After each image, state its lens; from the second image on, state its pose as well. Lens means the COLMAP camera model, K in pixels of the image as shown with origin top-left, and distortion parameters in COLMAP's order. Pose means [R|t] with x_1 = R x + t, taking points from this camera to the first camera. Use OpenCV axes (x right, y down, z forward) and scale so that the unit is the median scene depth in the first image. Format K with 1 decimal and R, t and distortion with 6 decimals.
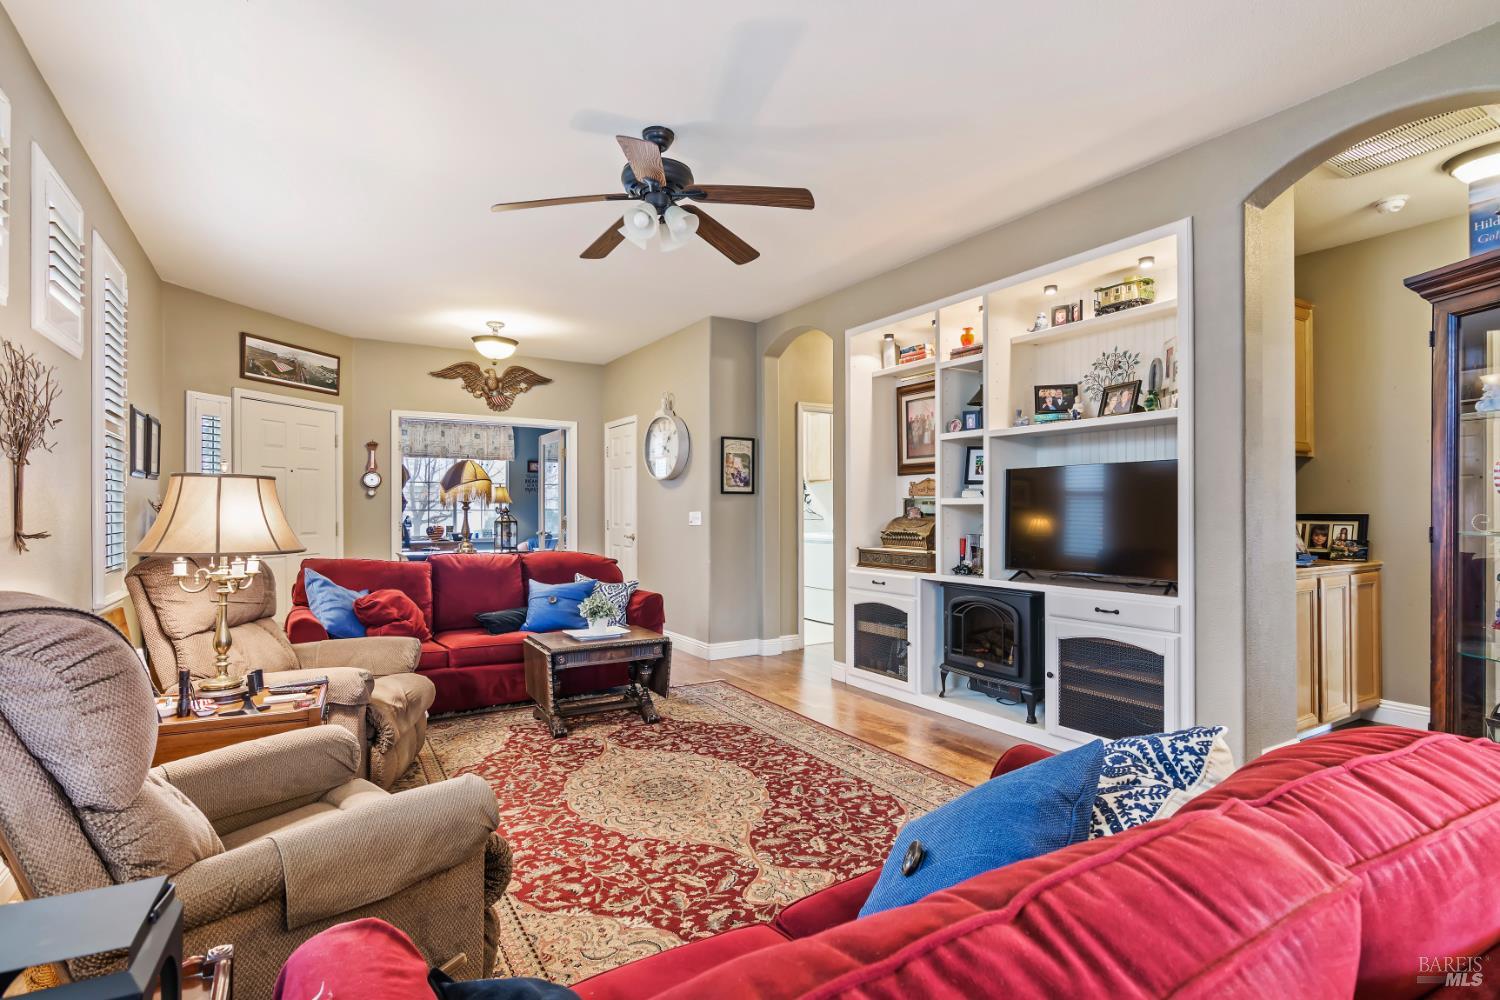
lens RADIAL K [[734.1, 0, 755.2], [0, 734.1, 506.3], [0, 0, 1]] dist [-0.000853, 0.000161]
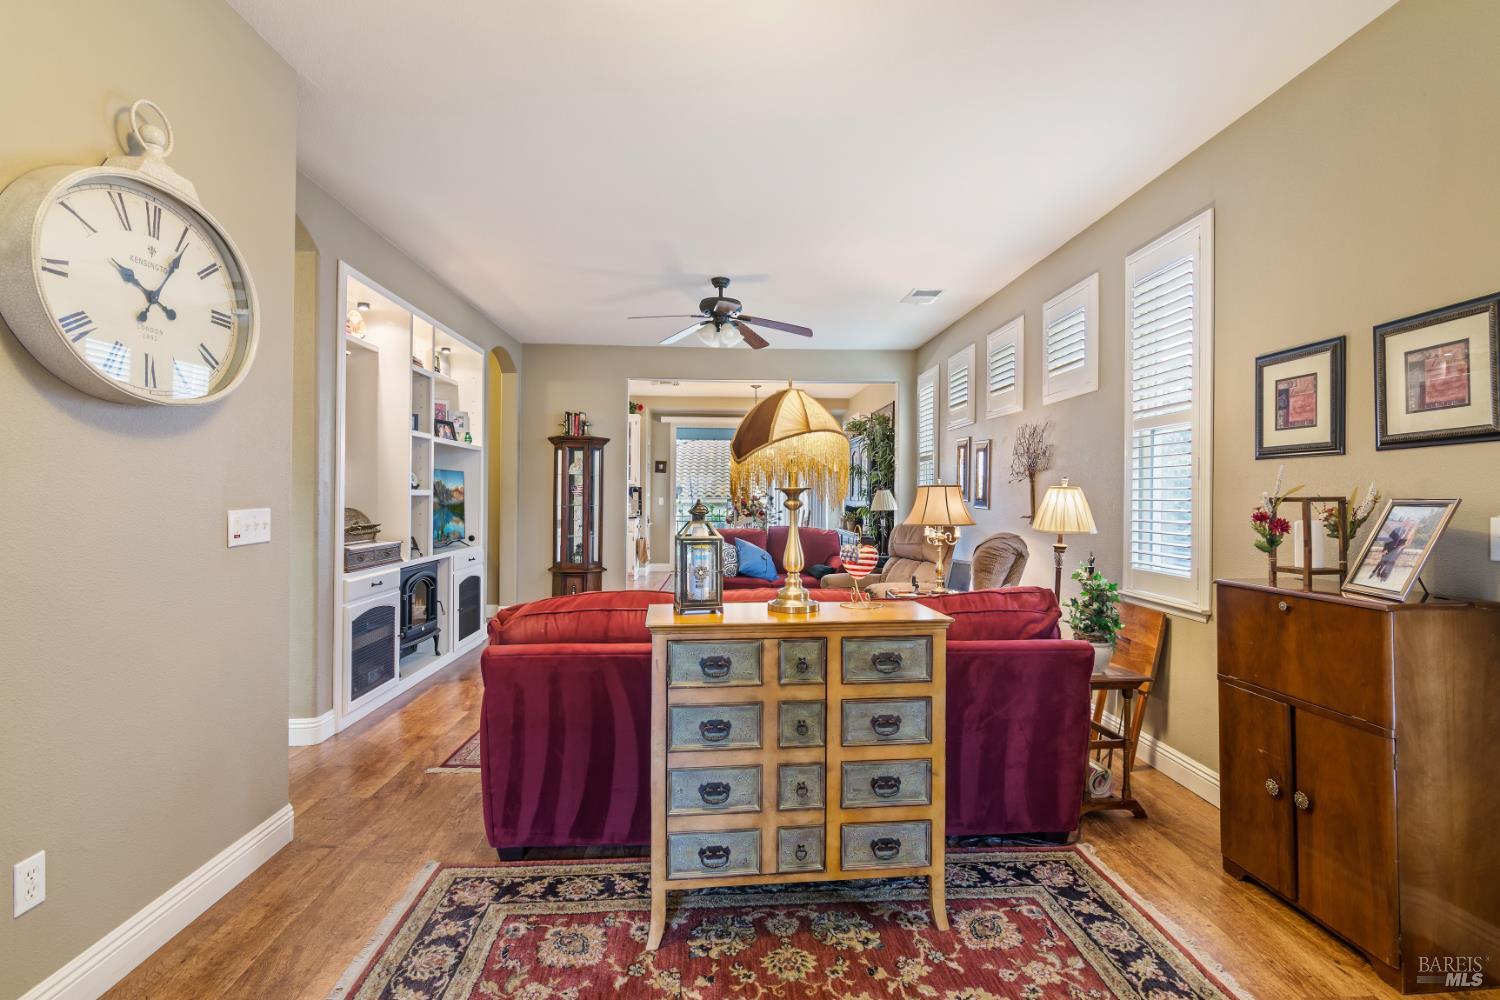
lens RADIAL K [[729.2, 0, 753.6], [0, 729.2, 490.8], [0, 0, 1]] dist [-0.000916, 0.000337]
pose [[-0.874032, -0.001502, 0.485866, -0.905343], [-0.008595, 0.999887, -0.012371, -0.000149], [-0.485792, -0.014988, -0.873946, 2.157902]]
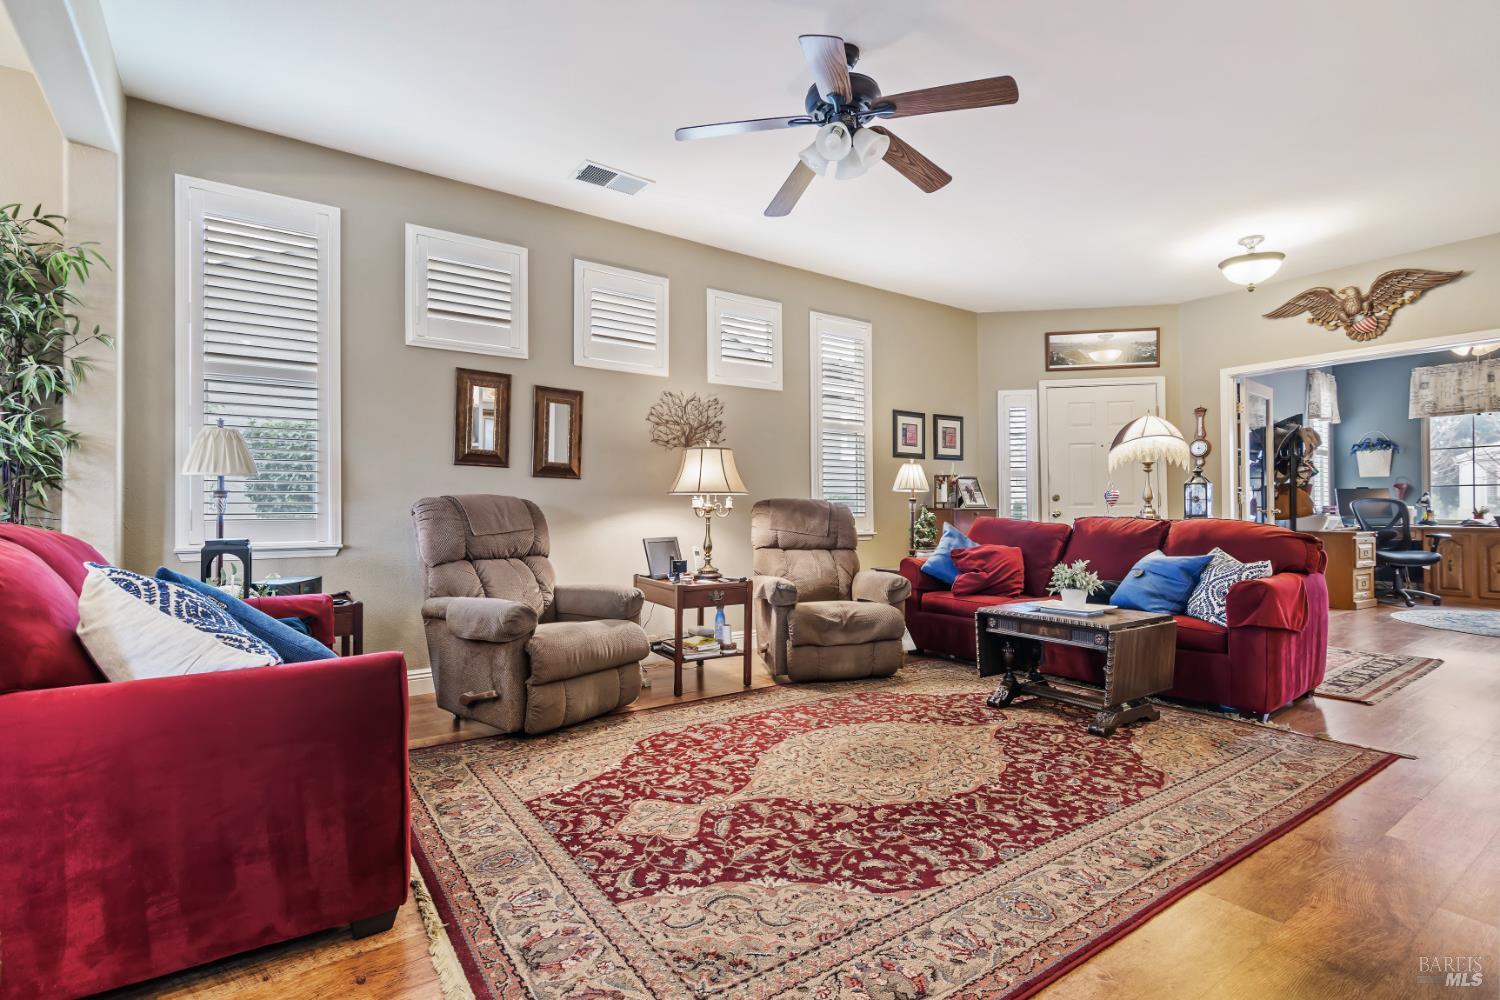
lens RADIAL K [[718.9, 0, 756.1], [0, 718.9, 501.1], [0, 0, 1]] dist [-0.000209, 0.000844]
pose [[0.067989, -0.012730, -0.997605, 0.697350], [0.008853, 0.999887, -0.012155, 0.073808], [0.997647, -0.008005, 0.068094, 0.729505]]
